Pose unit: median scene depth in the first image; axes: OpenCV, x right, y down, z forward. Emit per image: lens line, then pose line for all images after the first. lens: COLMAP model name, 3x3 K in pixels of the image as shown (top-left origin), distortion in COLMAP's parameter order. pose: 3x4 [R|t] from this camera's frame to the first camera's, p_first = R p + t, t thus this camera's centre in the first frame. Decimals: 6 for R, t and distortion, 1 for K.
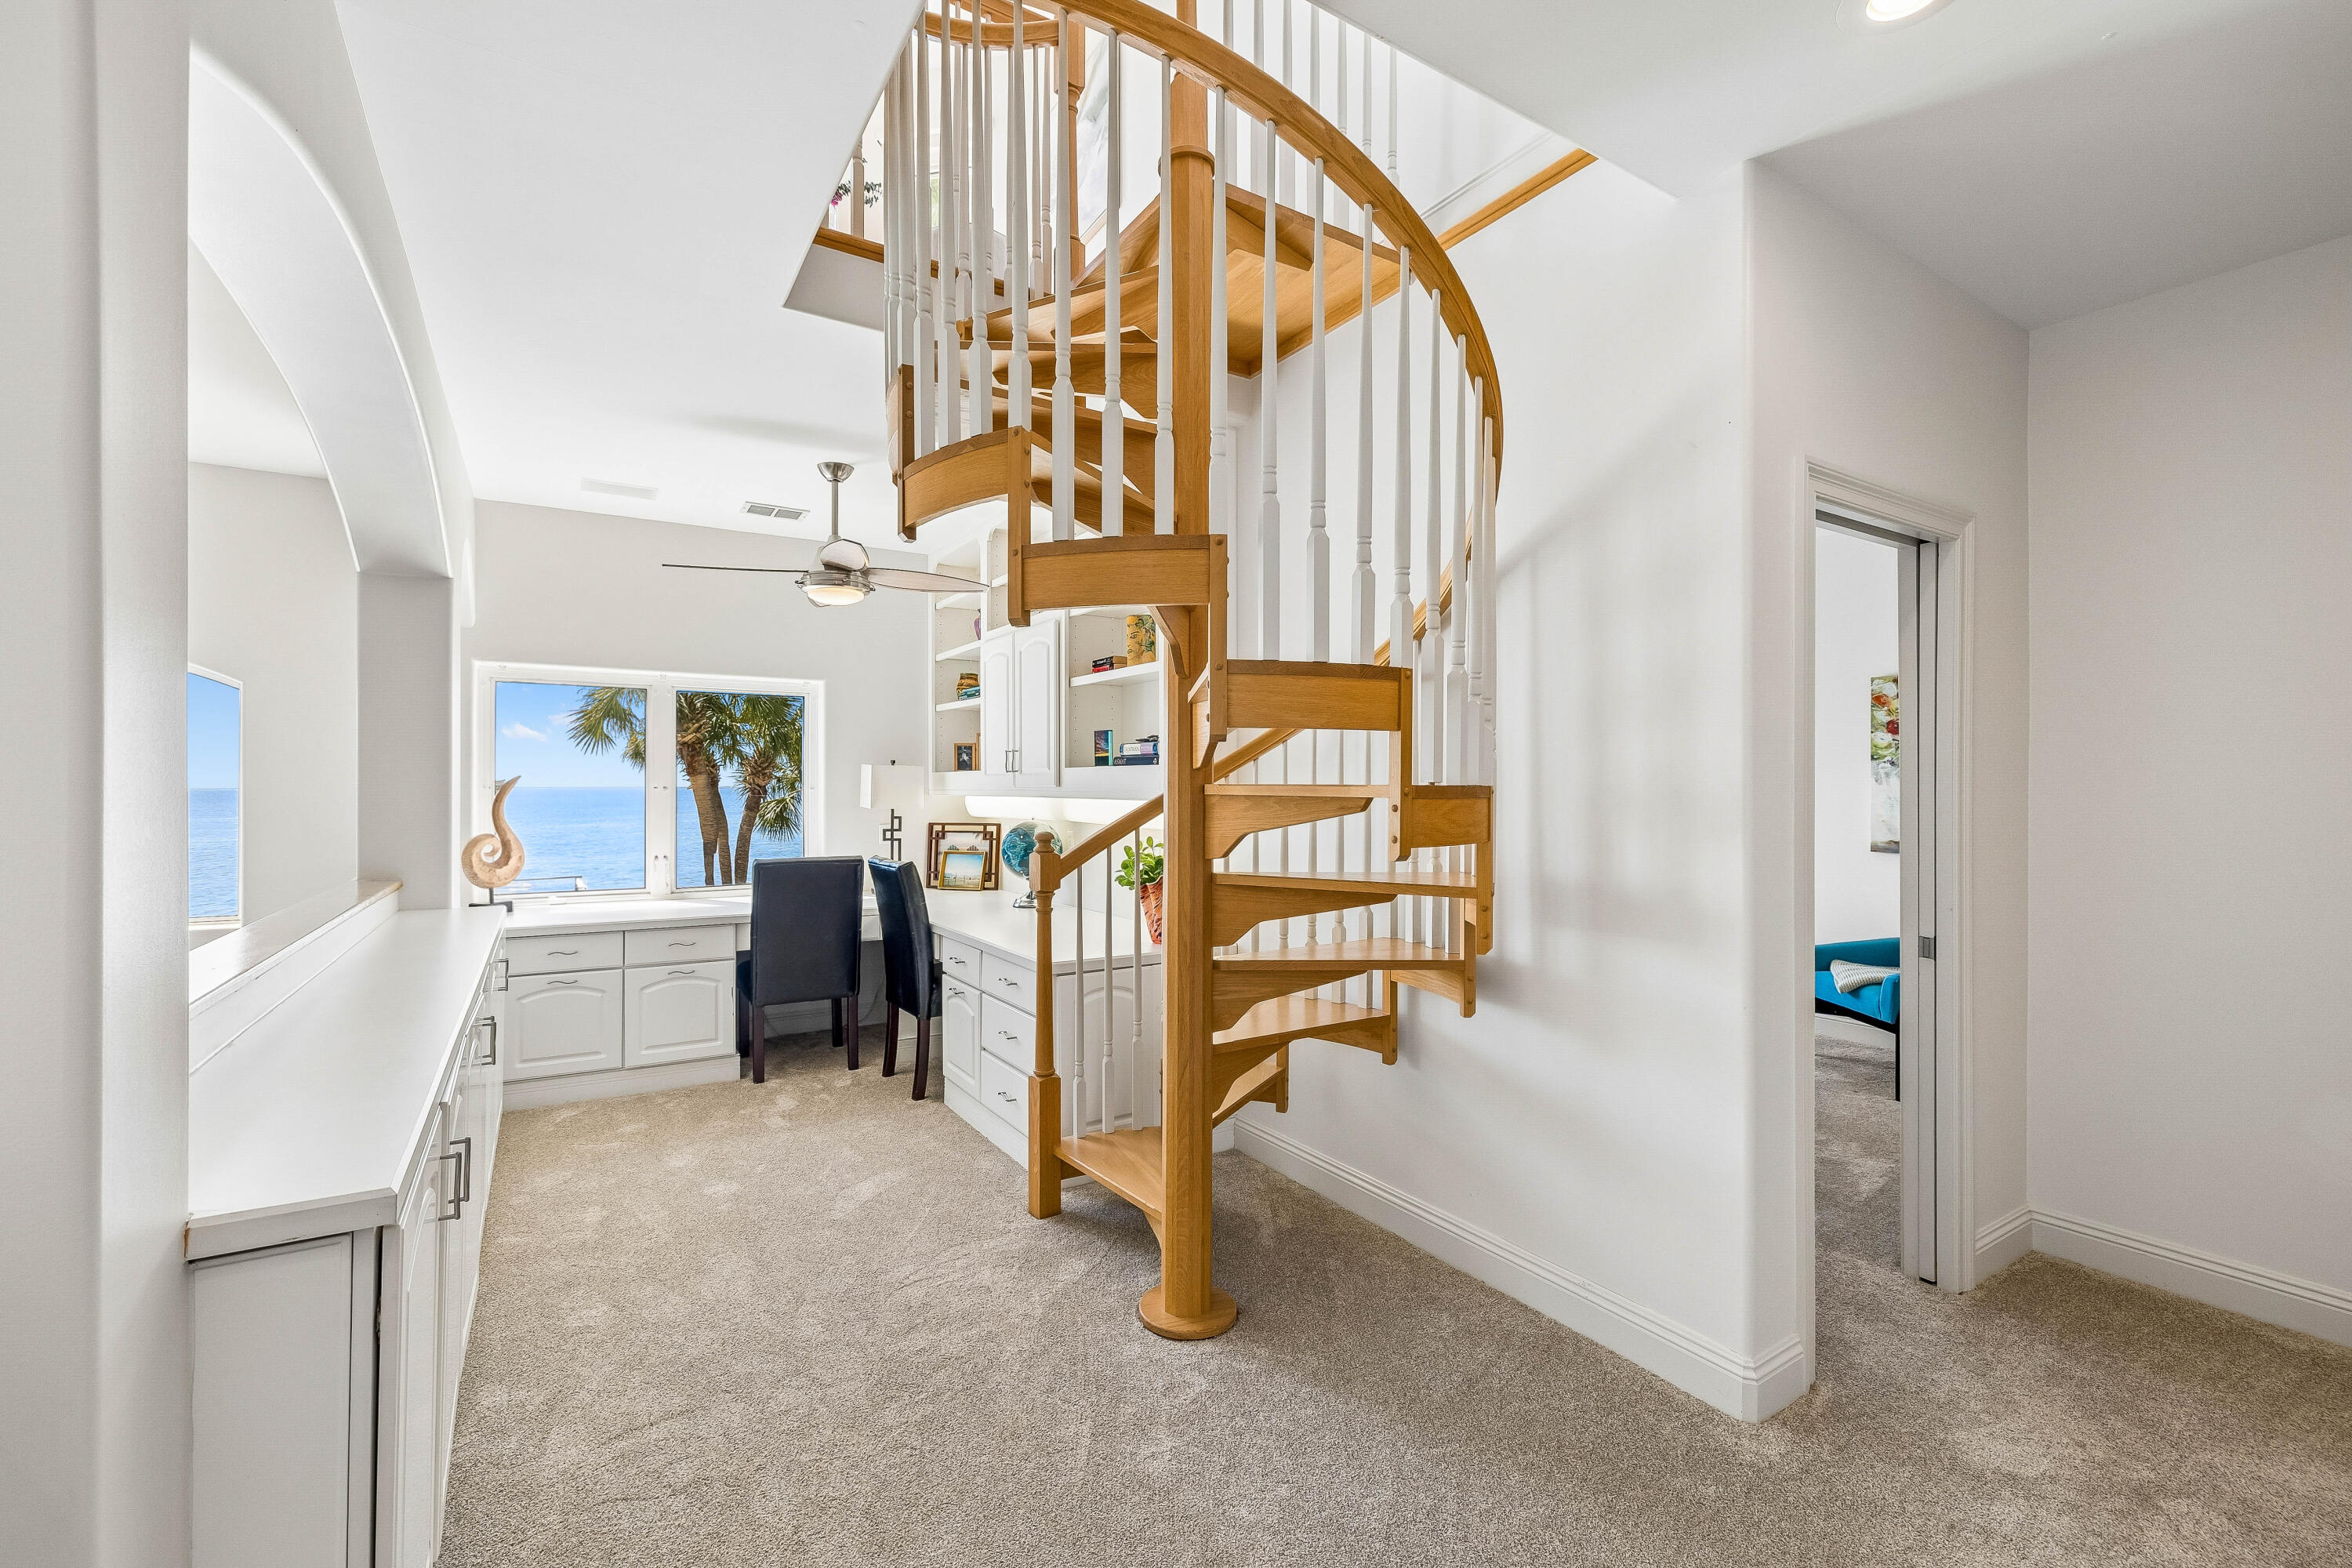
lens RADIAL K [[988.0, 0, 1176.0], [0, 988.0, 784.0], [0, 0, 1]] dist [0.002661, -0.000117]
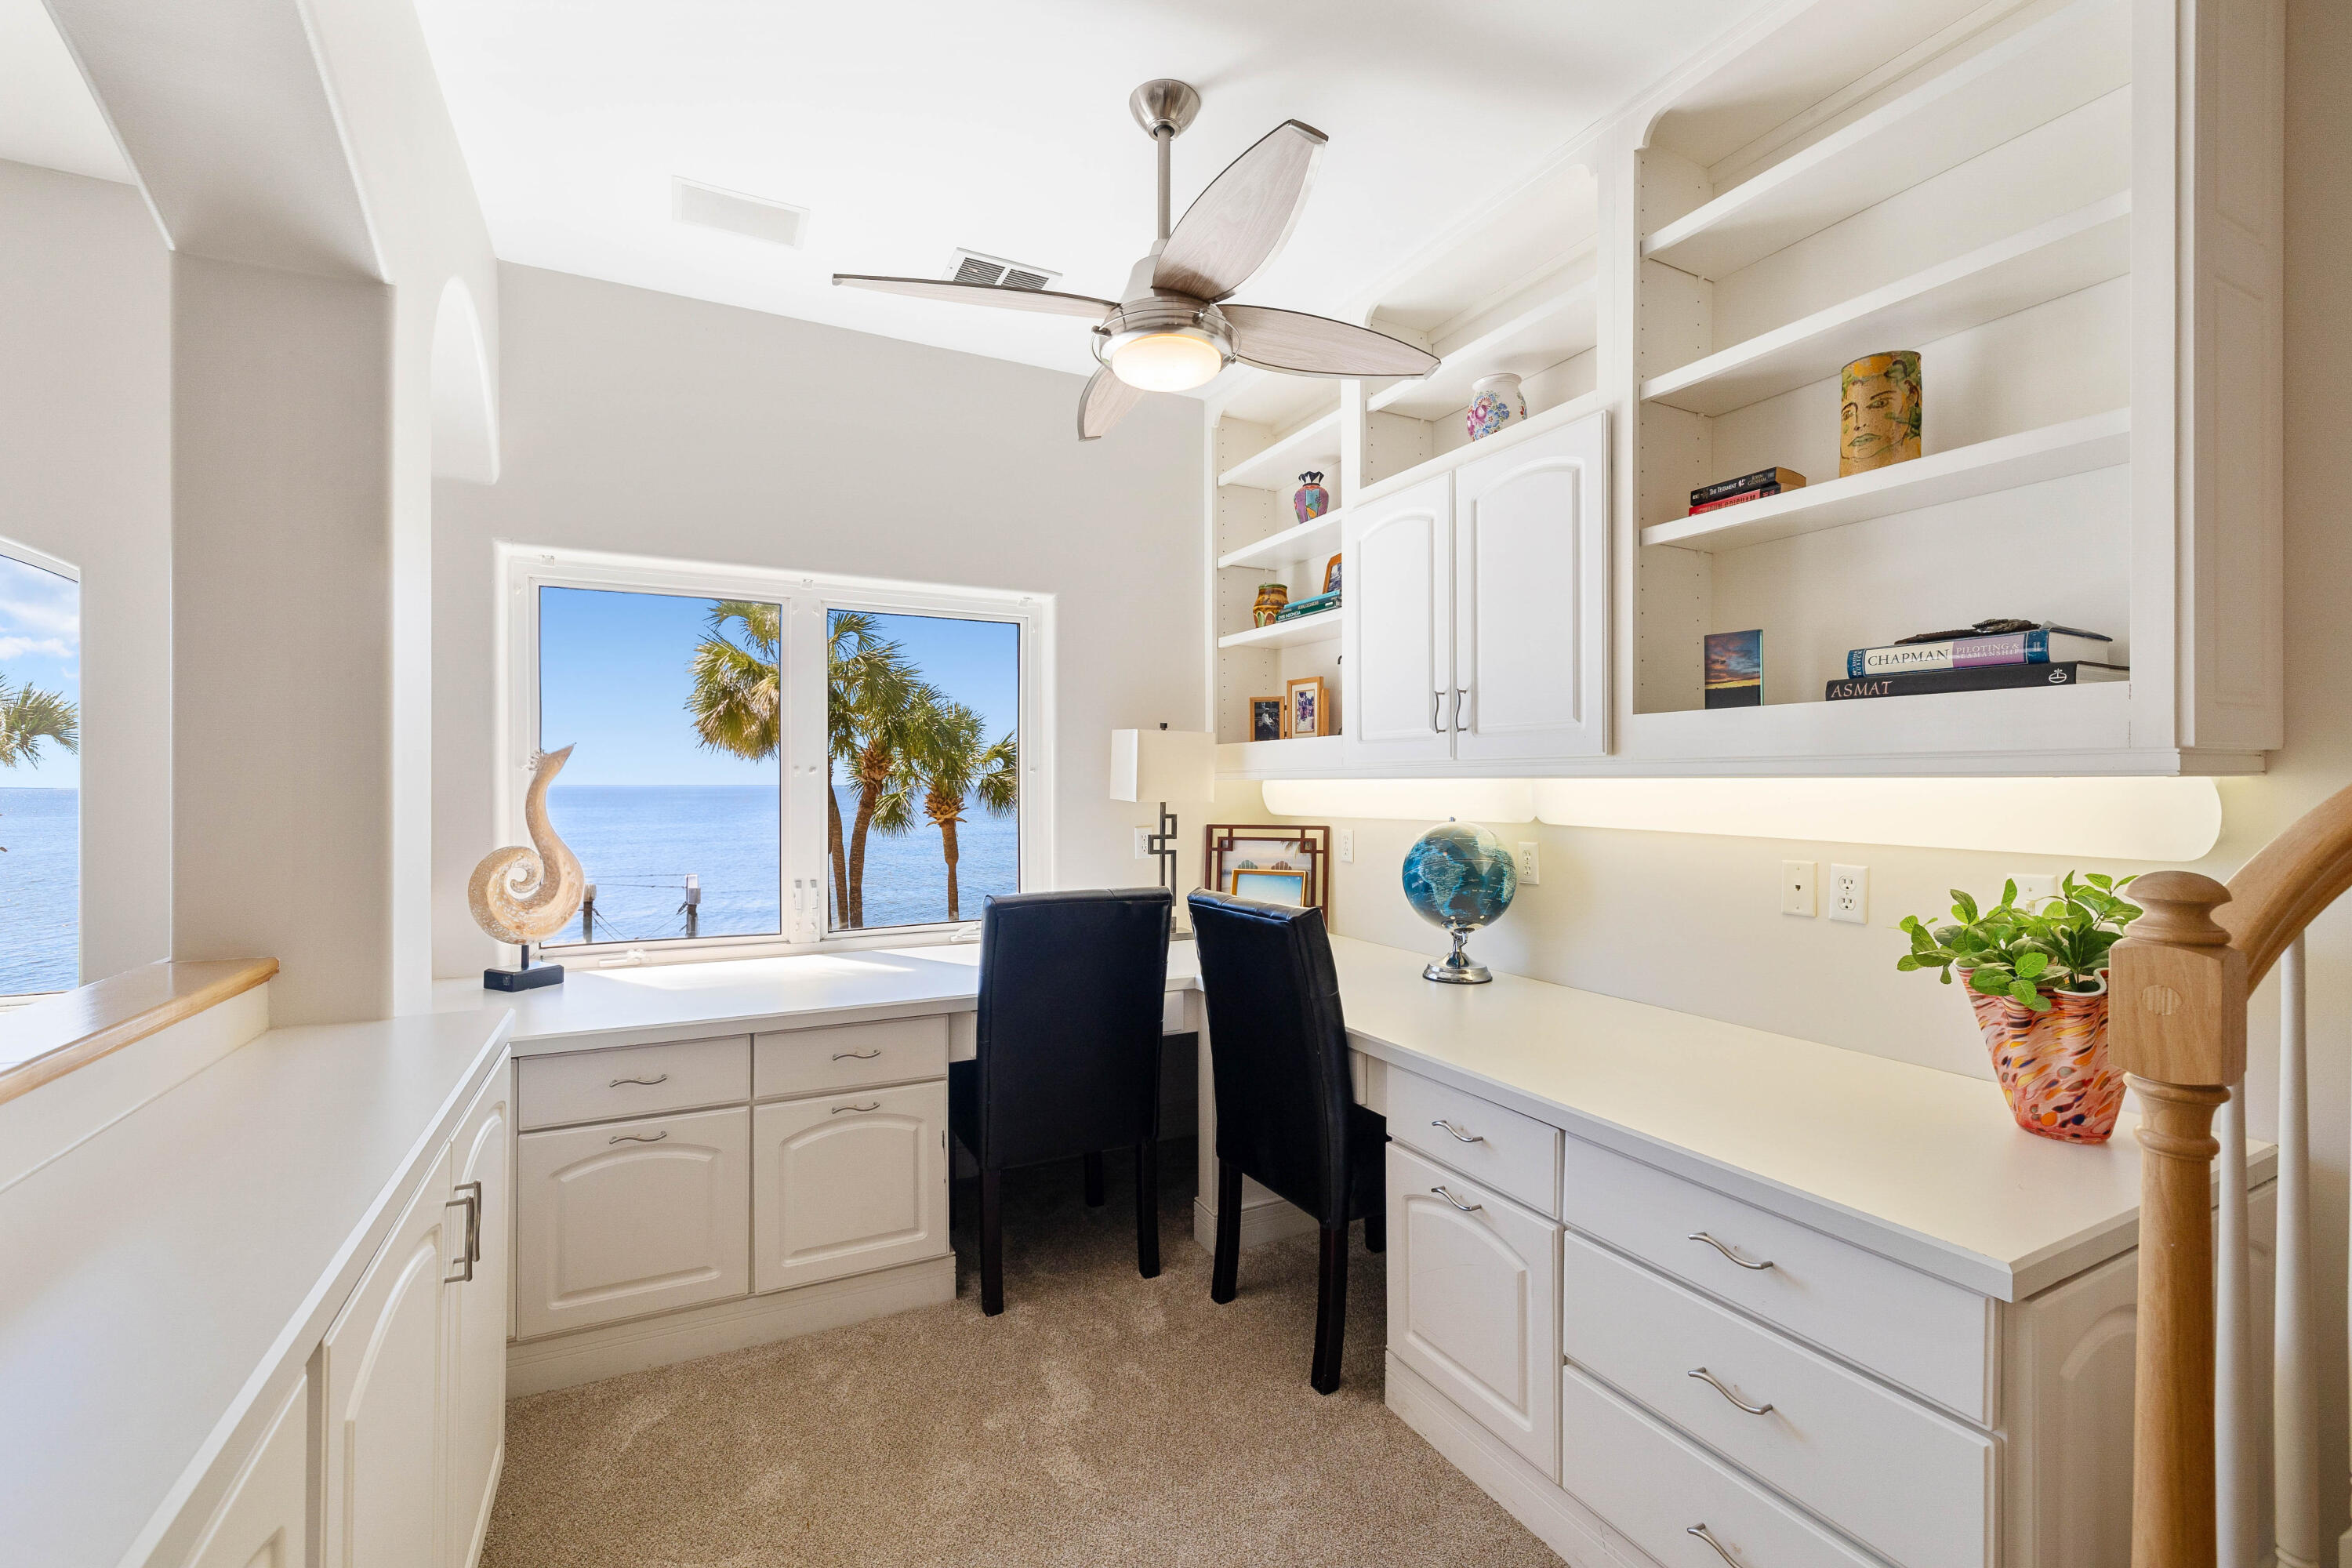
lens RADIAL K [[988.0, 0, 1176.0], [0, 988.0, 784.0], [0, 0, 1]] dist [0.002661, -0.000117]
pose [[0.996277, -0.001931, -0.086192, -0.273491], [0.002155, 0.999995, 0.002504, 0.014930], [0.086187, -0.002681, 0.996275, 0.470551]]
